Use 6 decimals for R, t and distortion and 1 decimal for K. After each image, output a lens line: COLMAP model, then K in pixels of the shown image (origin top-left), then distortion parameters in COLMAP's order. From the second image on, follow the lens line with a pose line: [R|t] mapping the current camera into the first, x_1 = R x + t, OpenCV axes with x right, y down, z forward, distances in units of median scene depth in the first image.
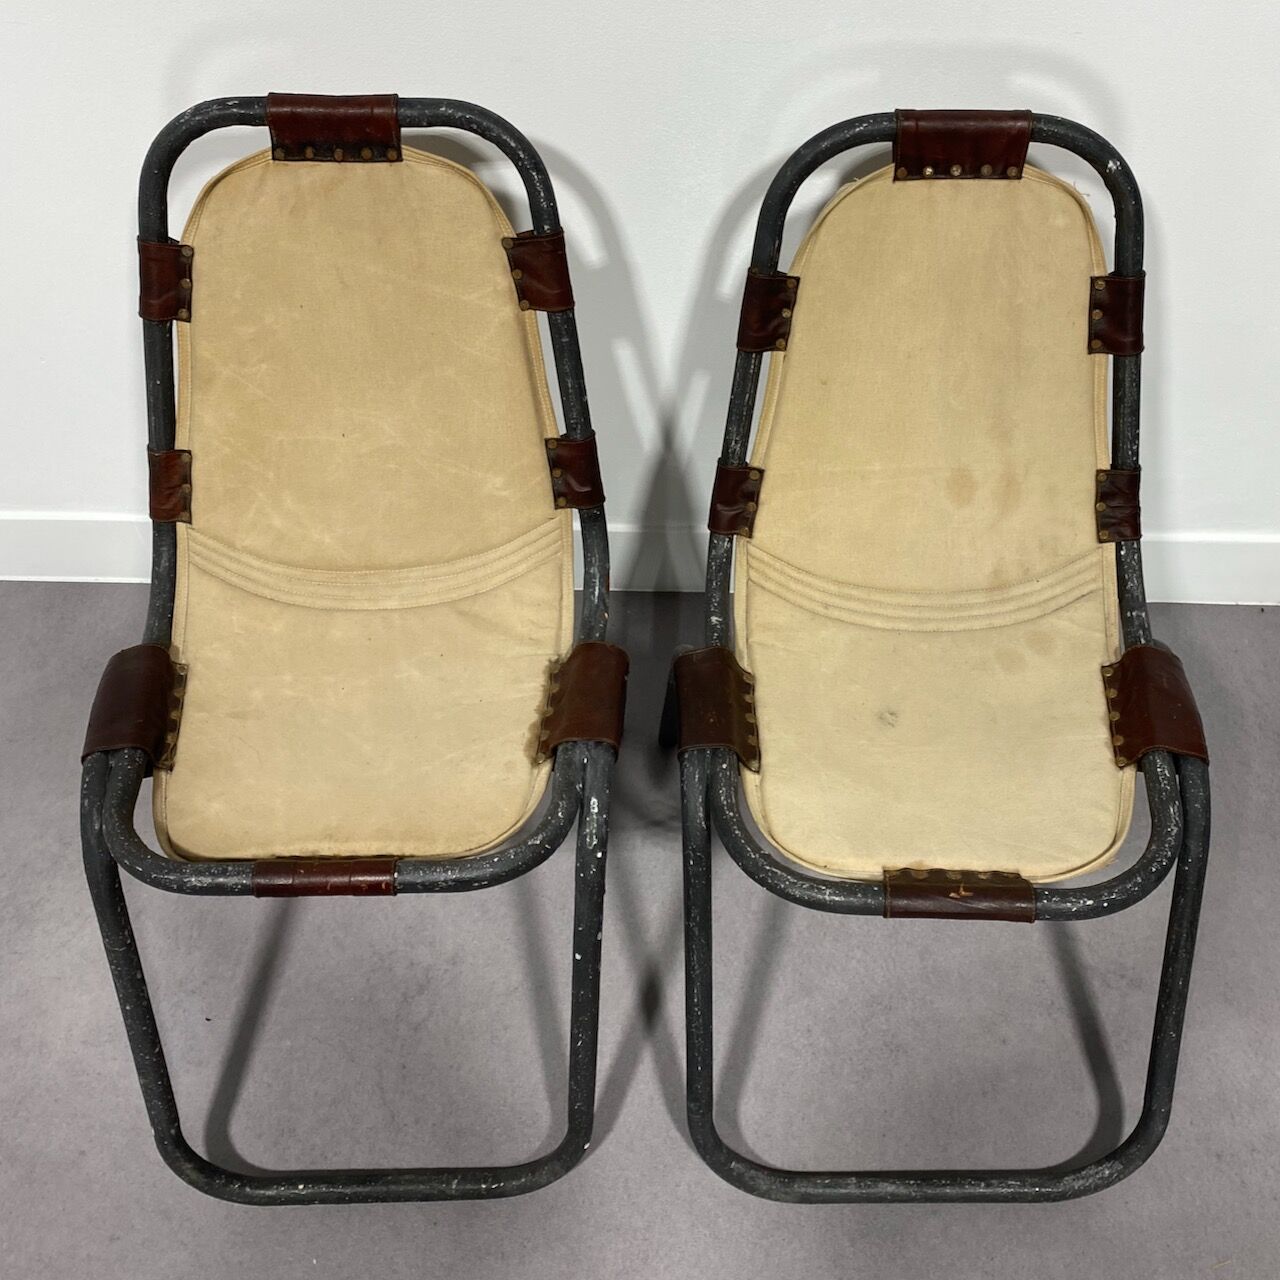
lens RADIAL K [[1195.9, 0, 669.7], [0, 1195.9, 570.8], [0, 0, 1]] dist [0.089166, -0.086876]
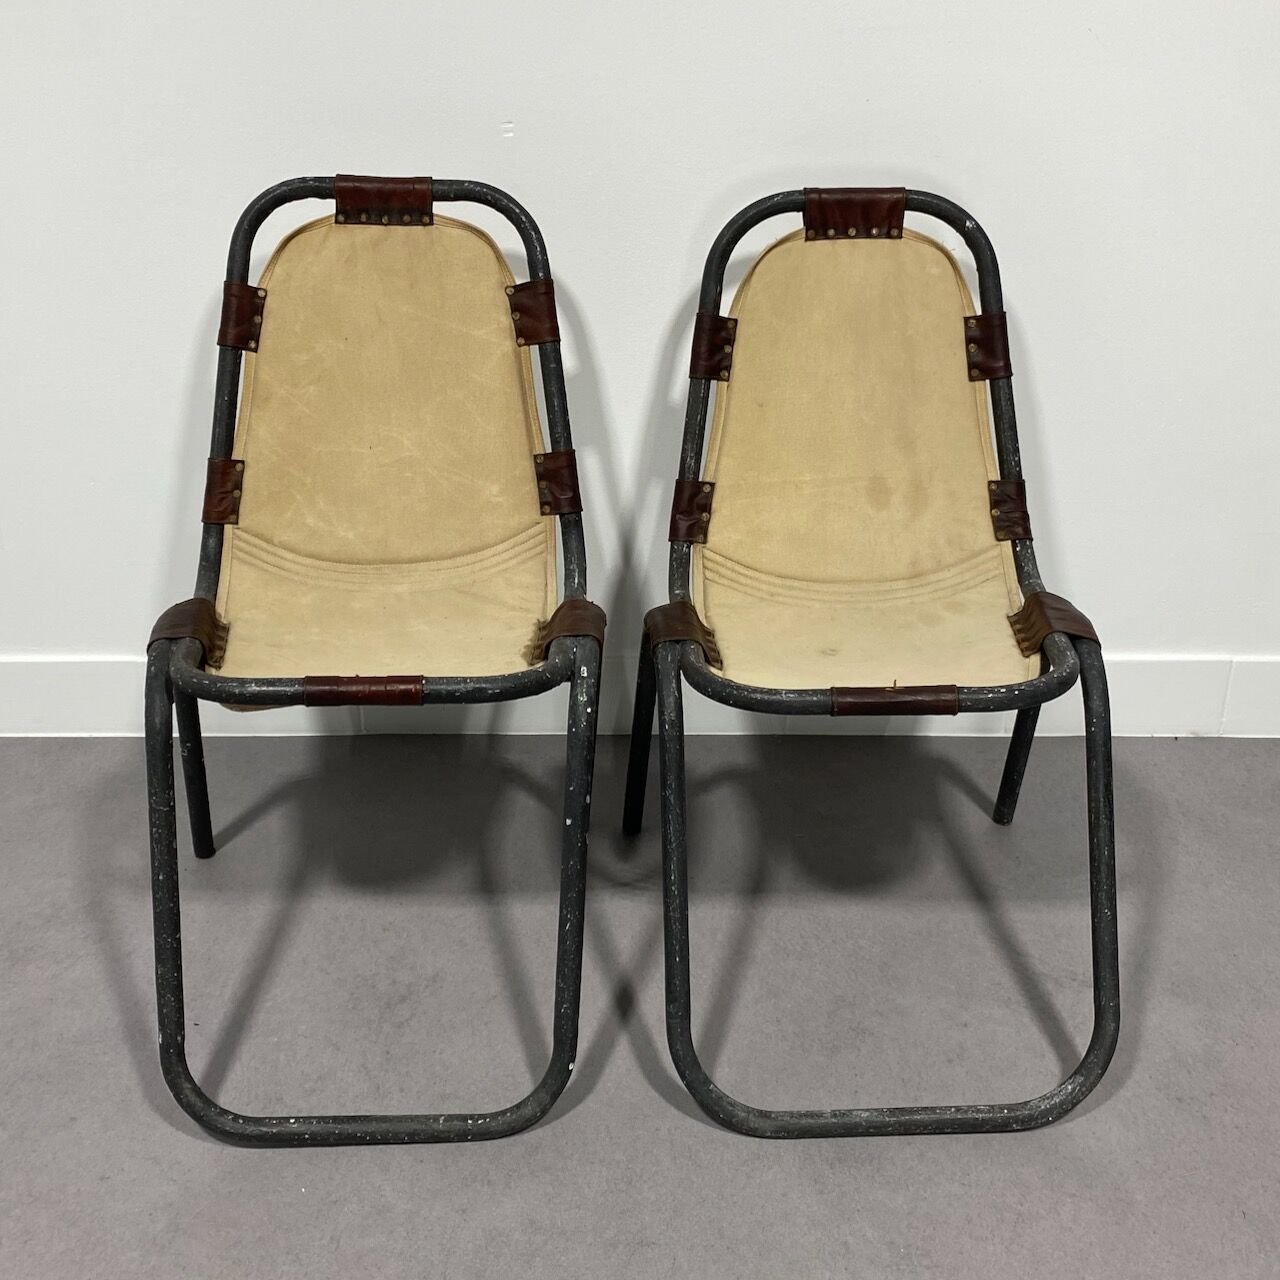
lens RADIAL K [[1259.9, 0, 617.1], [0, 1259.9, 663.2], [0, 0, 1]] dist [0.134960, -0.212752]
pose [[0.999792, -0.011448, 0.016856, -0.043430], [0.016187, 0.948676, -0.315836, 0.492797], [-0.012376, 0.316044, 0.948664, -0.153392]]
